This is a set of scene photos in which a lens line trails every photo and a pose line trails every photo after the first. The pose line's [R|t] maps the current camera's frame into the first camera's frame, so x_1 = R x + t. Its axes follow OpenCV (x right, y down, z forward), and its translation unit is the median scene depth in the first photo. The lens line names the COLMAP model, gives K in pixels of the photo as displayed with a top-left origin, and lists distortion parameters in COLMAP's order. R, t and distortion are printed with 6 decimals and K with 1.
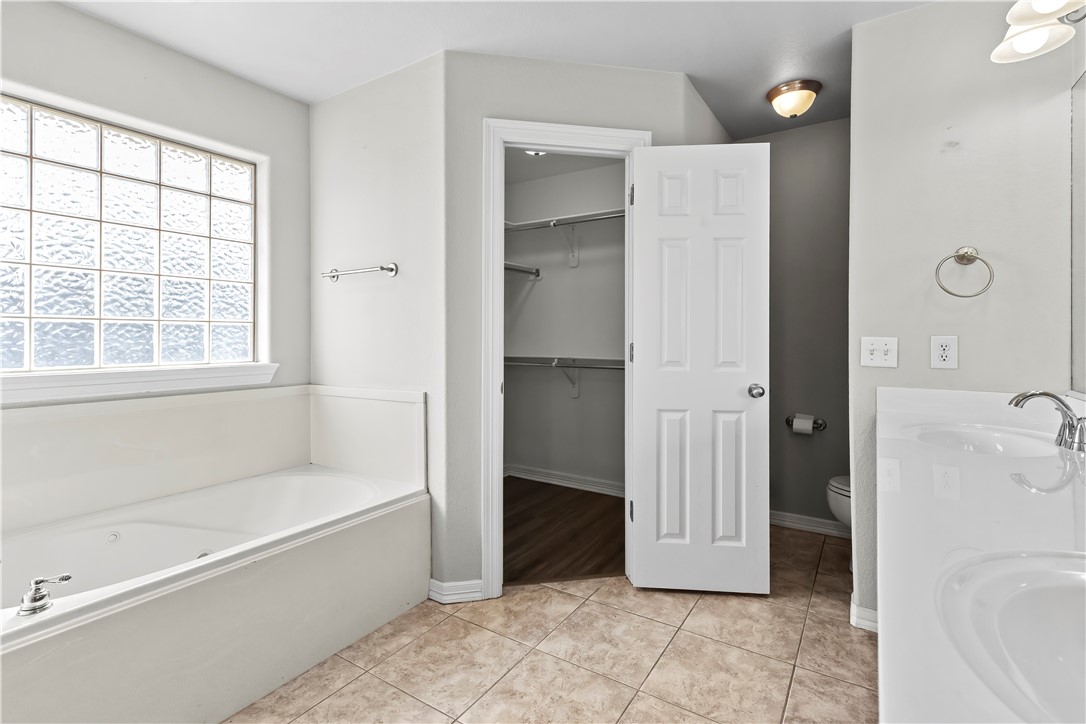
lens RADIAL K [[504.4, 0, 543.3], [0, 504.4, 336.3], [0, 0, 1]] dist [0.002860, 0.000538]
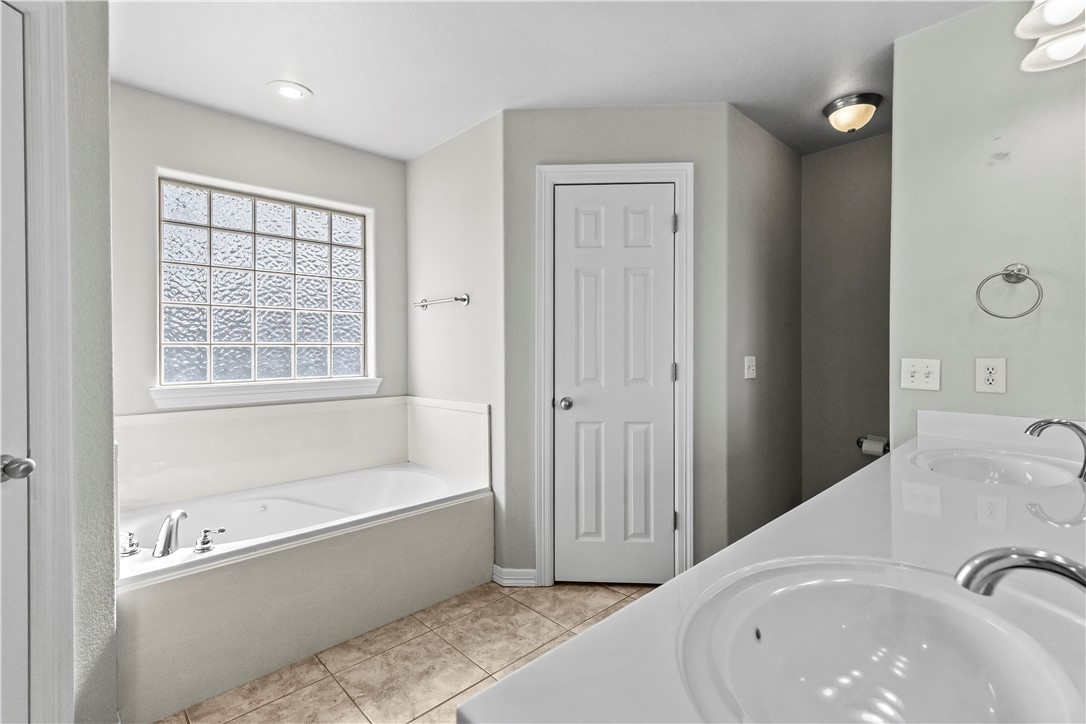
lens RADIAL K [[492.2, 0, 541.4], [0, 492.2, 352.2], [0, 0, 1]] dist [0.001625, -0.000289]
pose [[0.972824, -0.002550, -0.231533, 0.161778], [0.004020, 0.999975, 0.005875, -0.018515], [0.231512, -0.006646, 0.972809, -0.087745]]
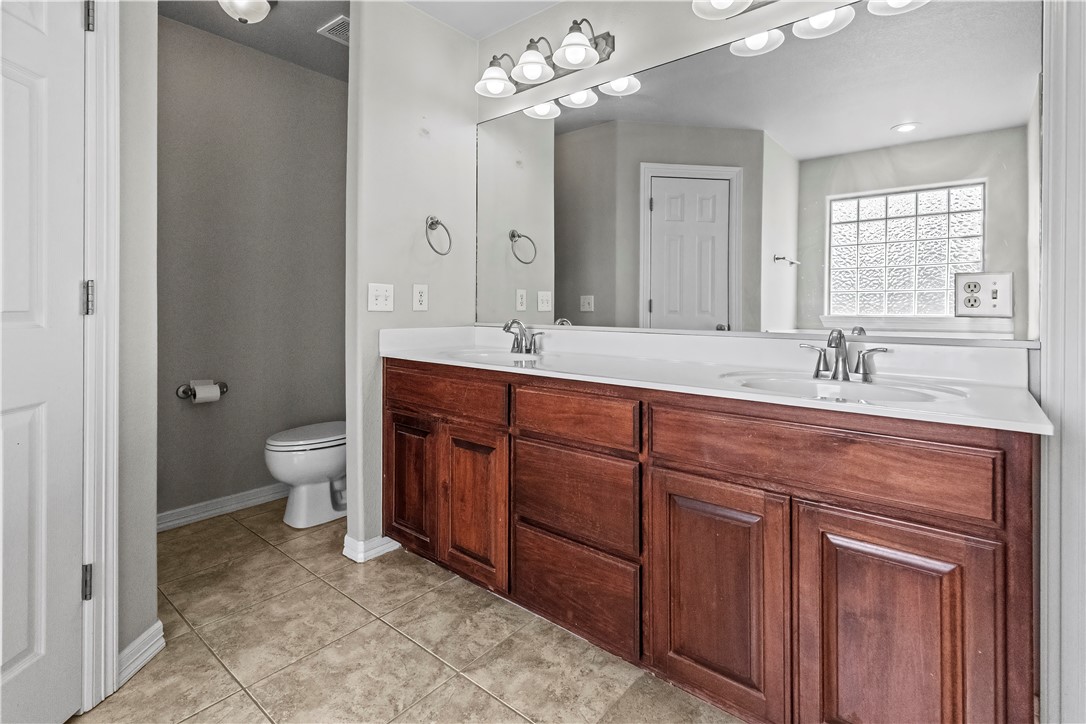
lens RADIAL K [[518.8, 0, 560.6], [0, 518.8, 304.1], [0, 0, 1]] dist [0.000942, 0.000121]
pose [[0.097307, 0.000688, 0.995254, -0.385057], [-0.003611, 0.999993, -0.000339, 0.041148], [-0.995248, -0.003561, 0.097308, 0.469850]]
